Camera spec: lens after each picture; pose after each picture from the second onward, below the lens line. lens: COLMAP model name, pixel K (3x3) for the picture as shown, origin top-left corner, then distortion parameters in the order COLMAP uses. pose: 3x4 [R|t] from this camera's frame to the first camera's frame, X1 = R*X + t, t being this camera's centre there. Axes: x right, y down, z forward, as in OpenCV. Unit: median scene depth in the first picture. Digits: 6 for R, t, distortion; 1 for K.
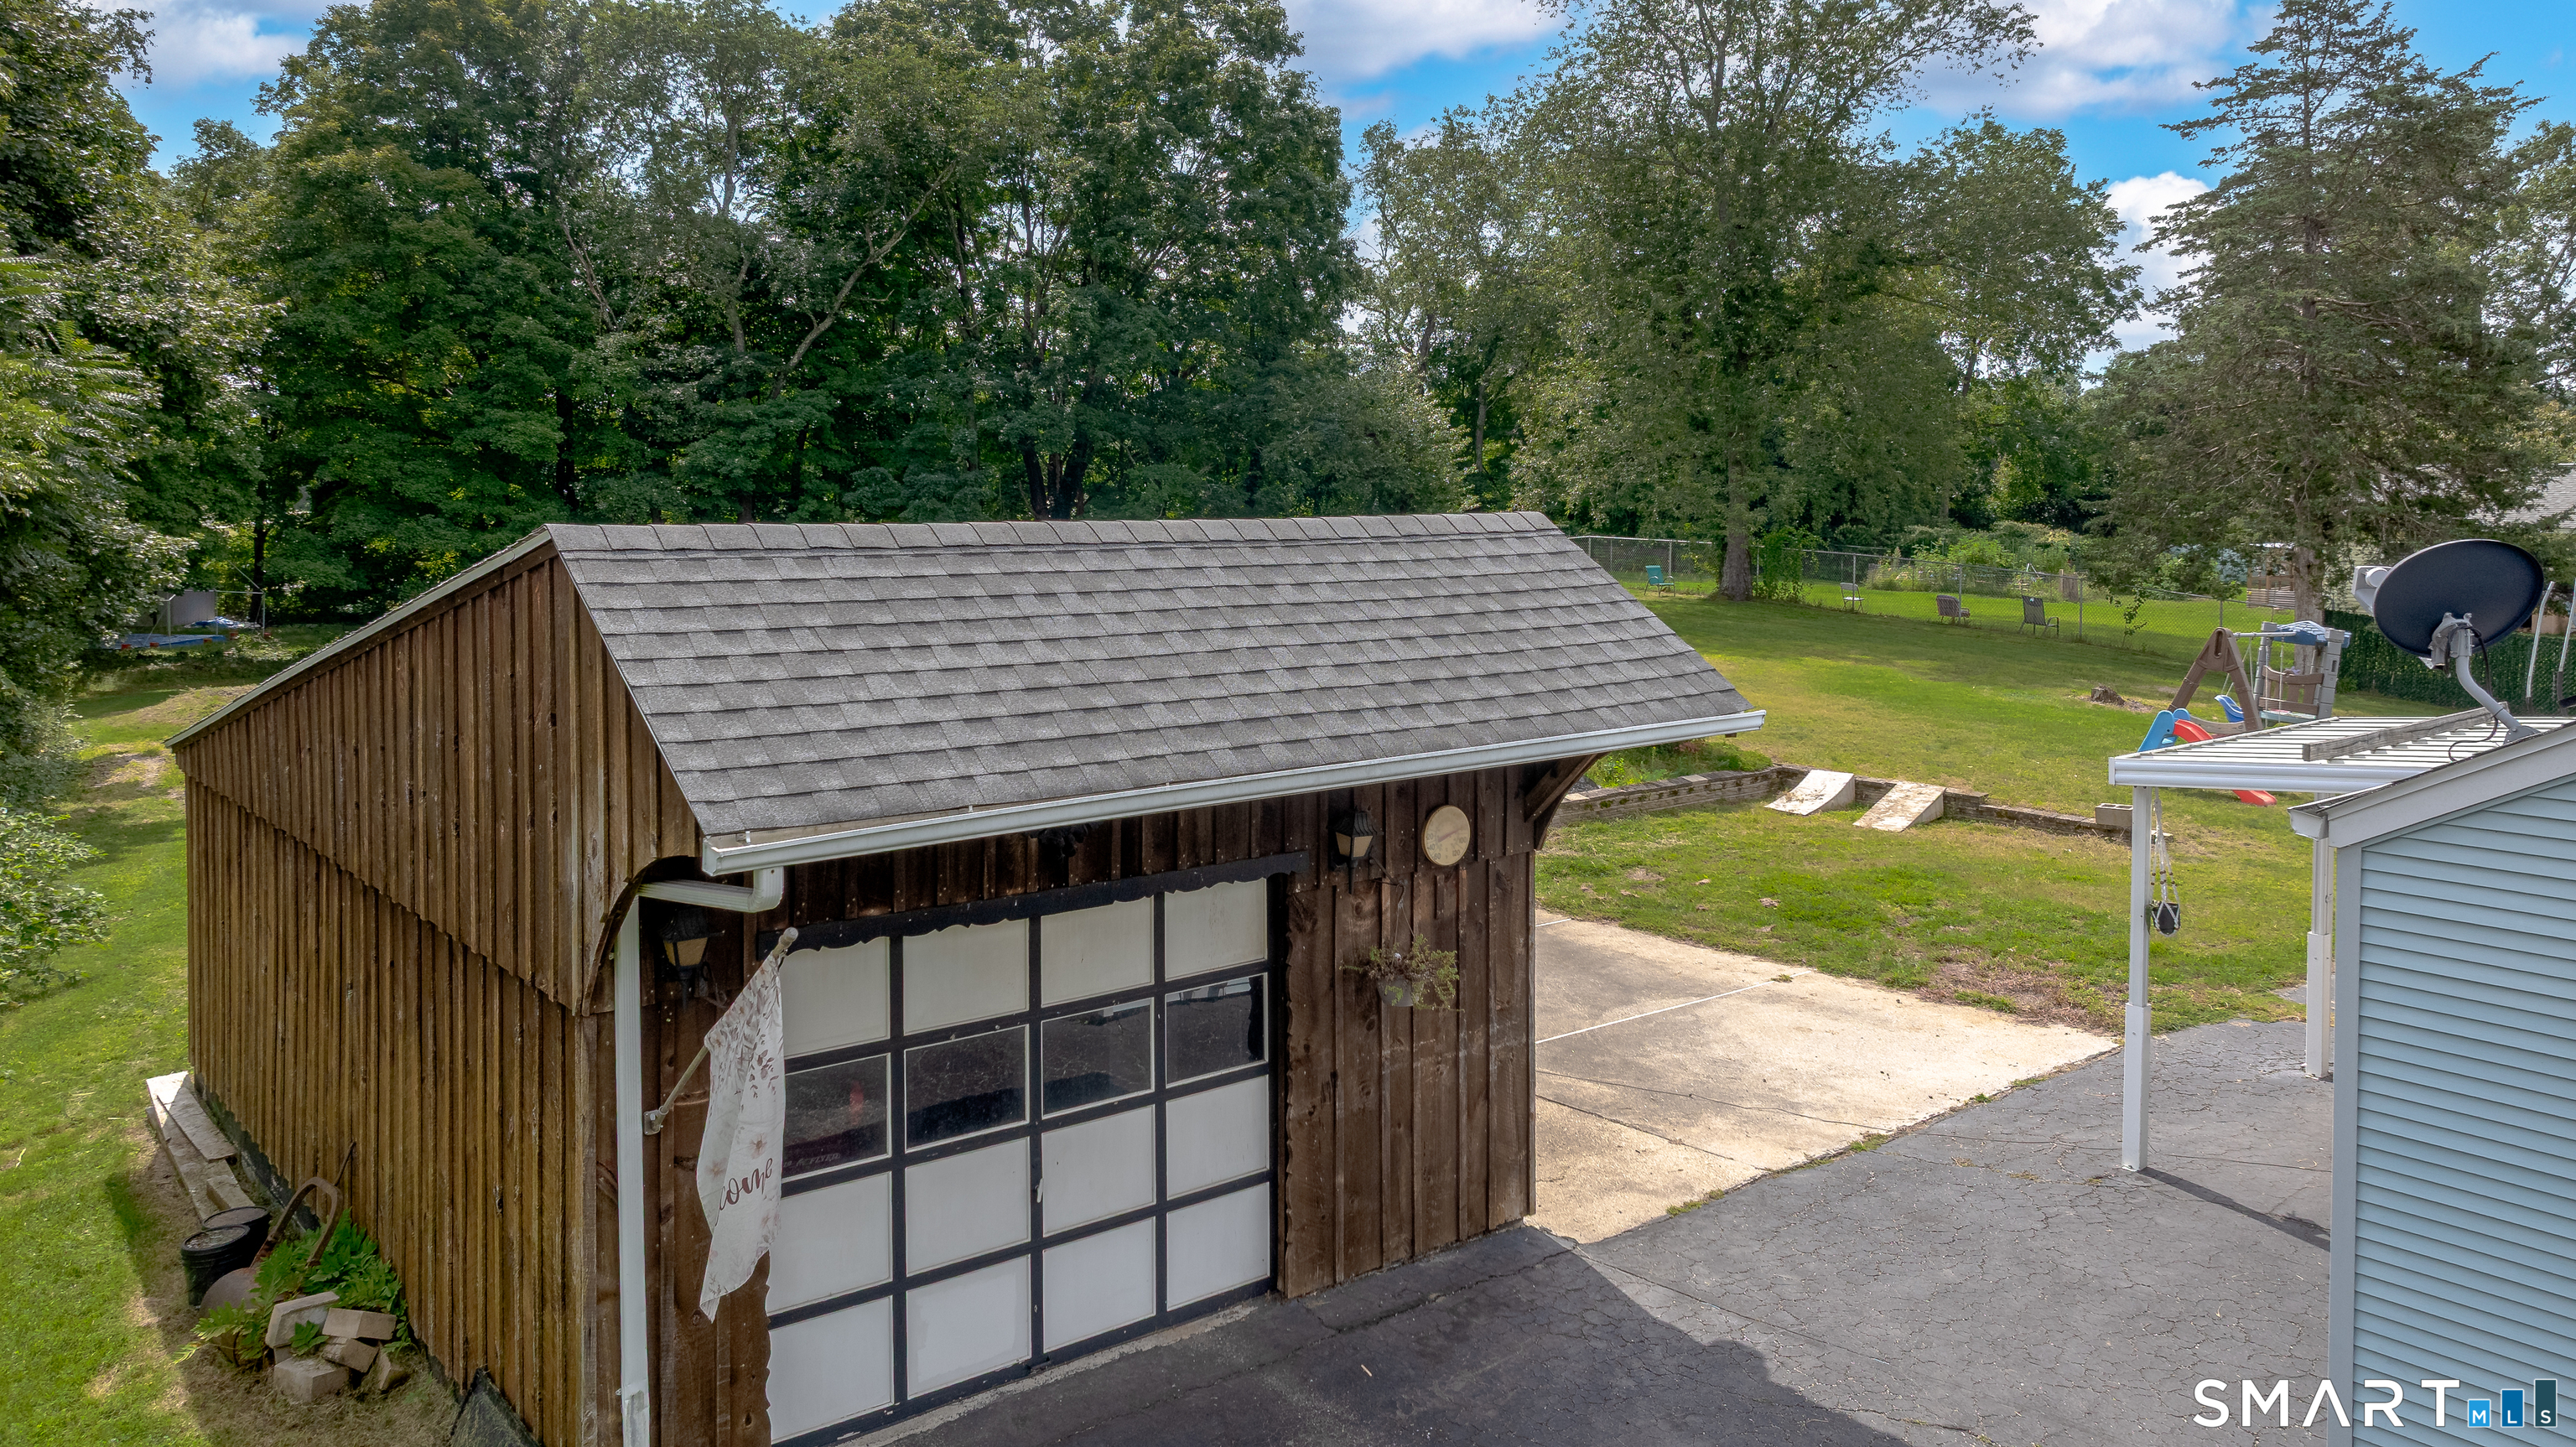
lens RADIAL K [[1893.4, 0, 1287.1], [0, 1893.4, 562.6], [0, 0, 1]] dist [0.004148, 0.003719]
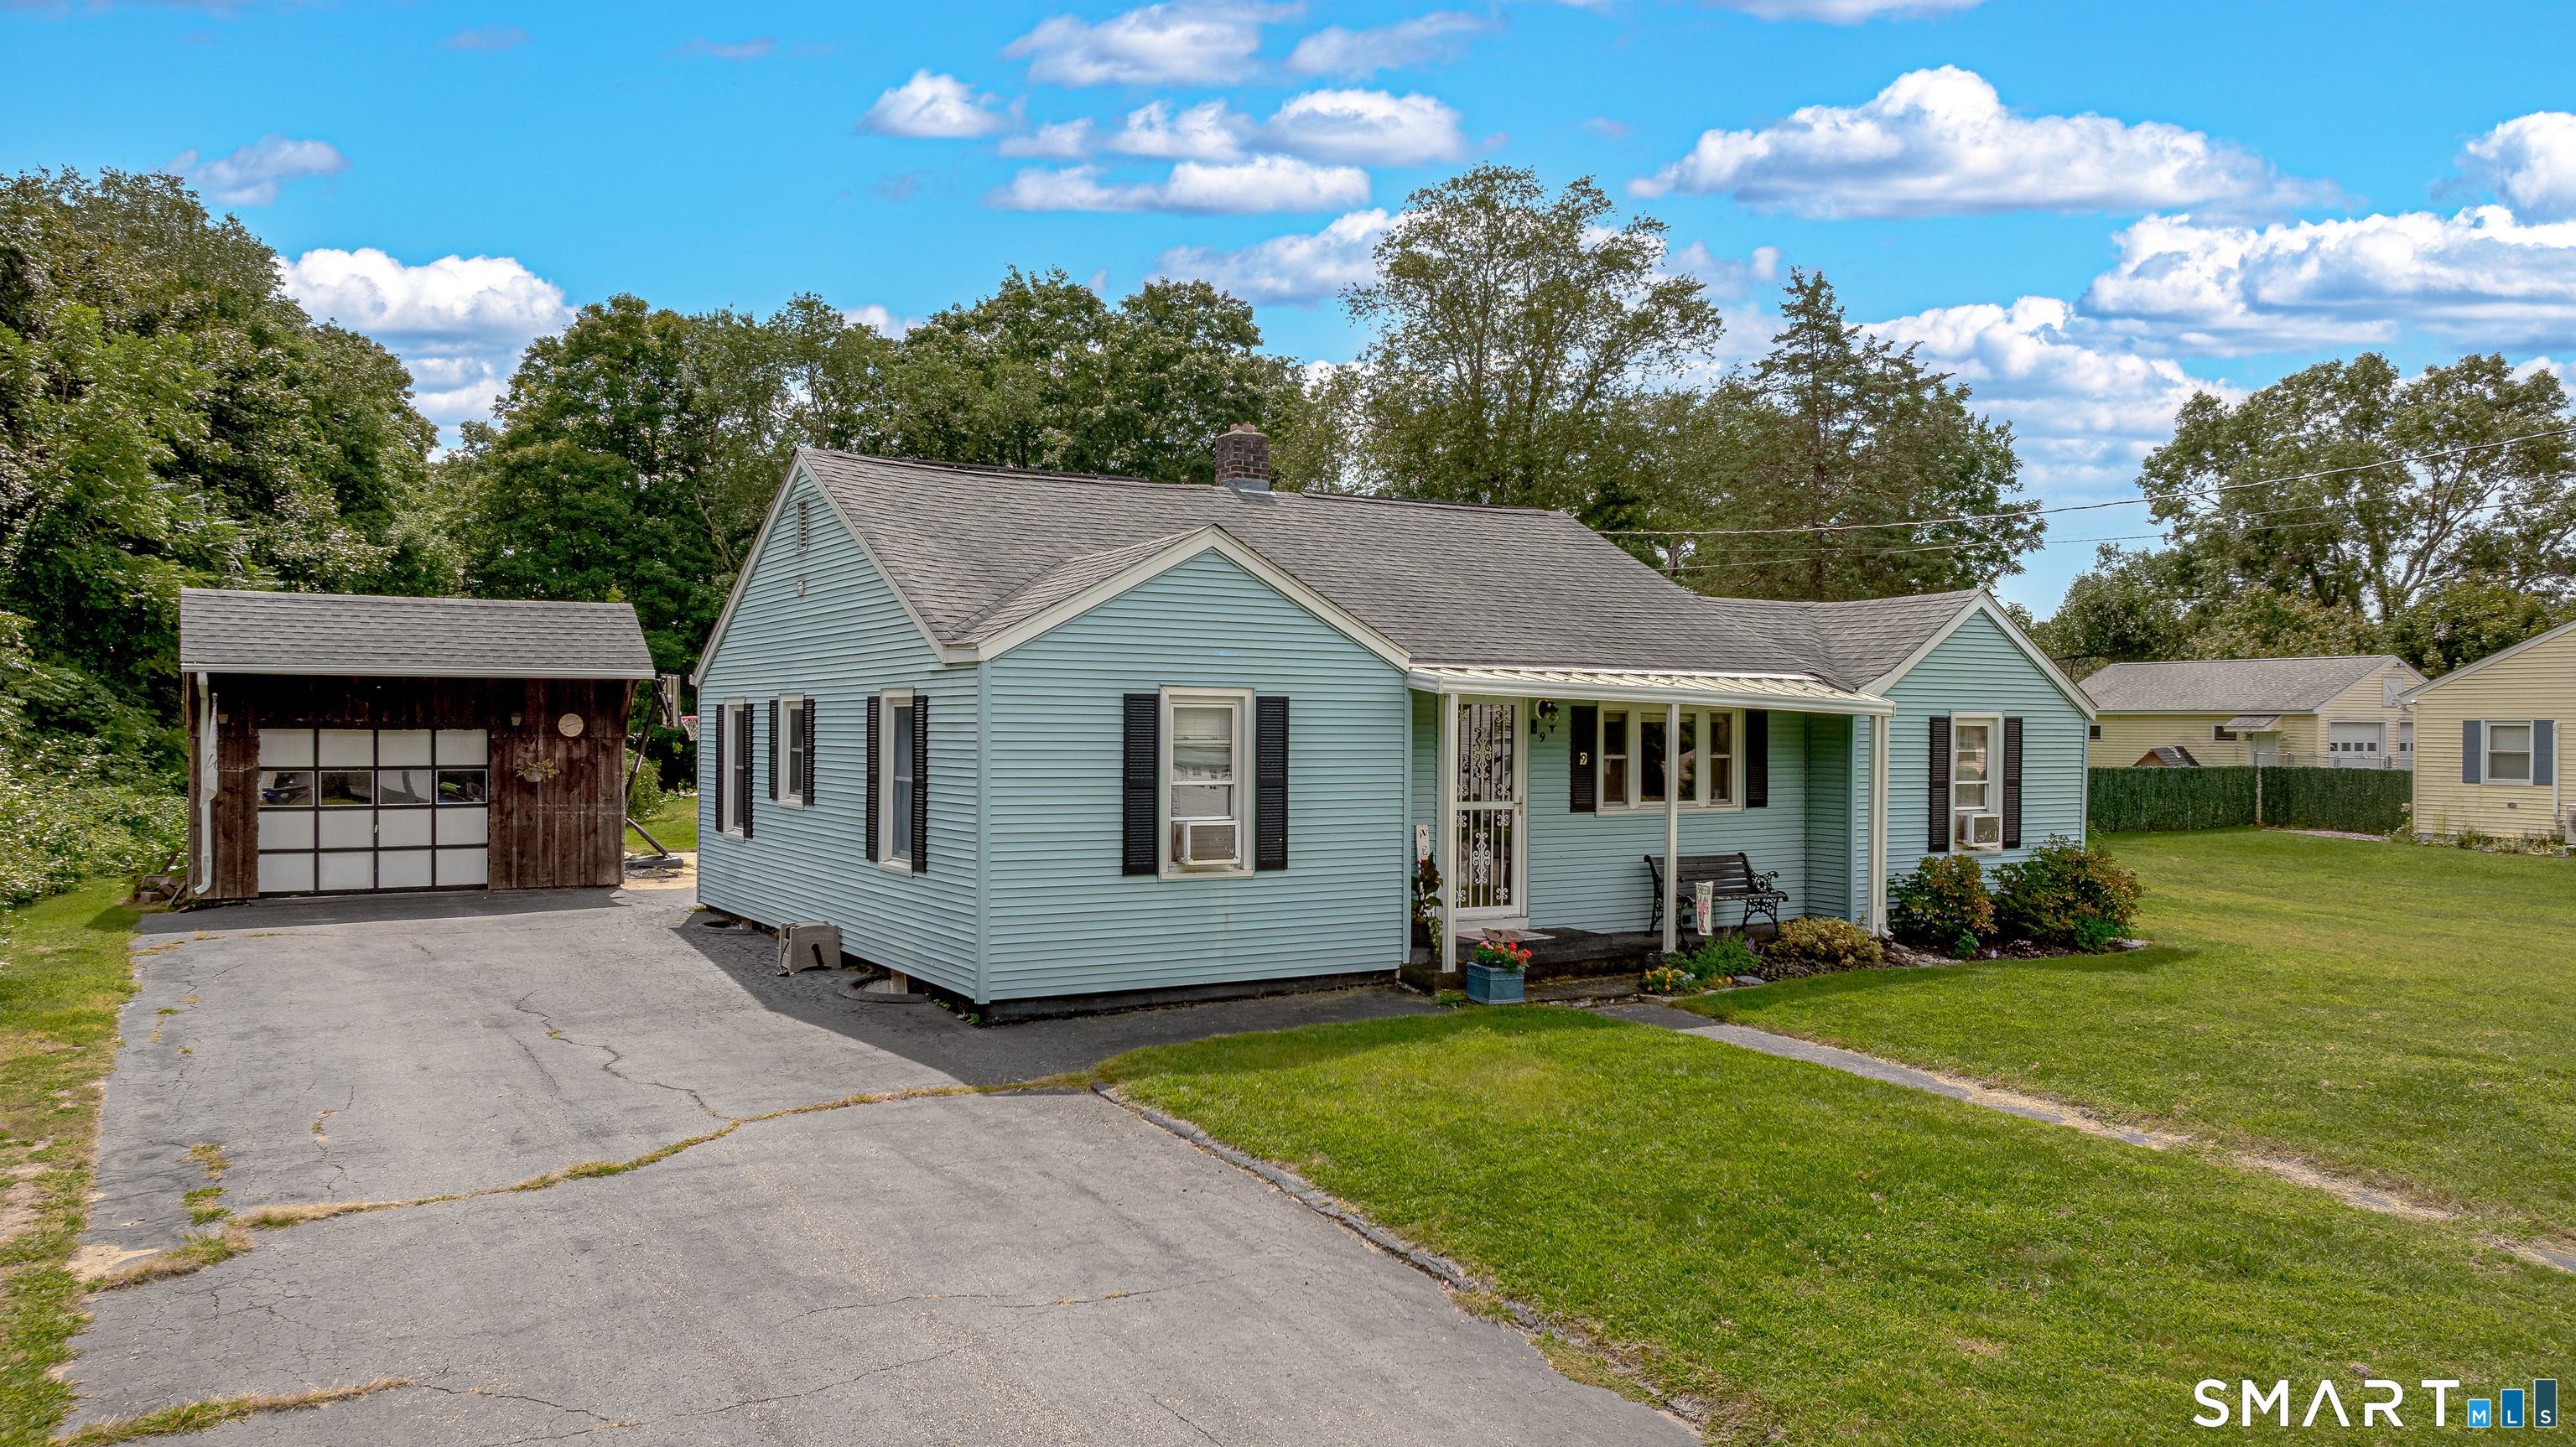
lens RADIAL K [[1845.2, 0, 1288.0], [0, 1845.2, 723.5], [0, 0, 1]] dist [0.000283, -0.000815]
pose [[0.988374, -0.000592, -0.152040, 0.251387], [-0.006268, 0.998984, -0.044635, 0.043342], [0.151912, 0.045069, 0.987366, -0.236426]]
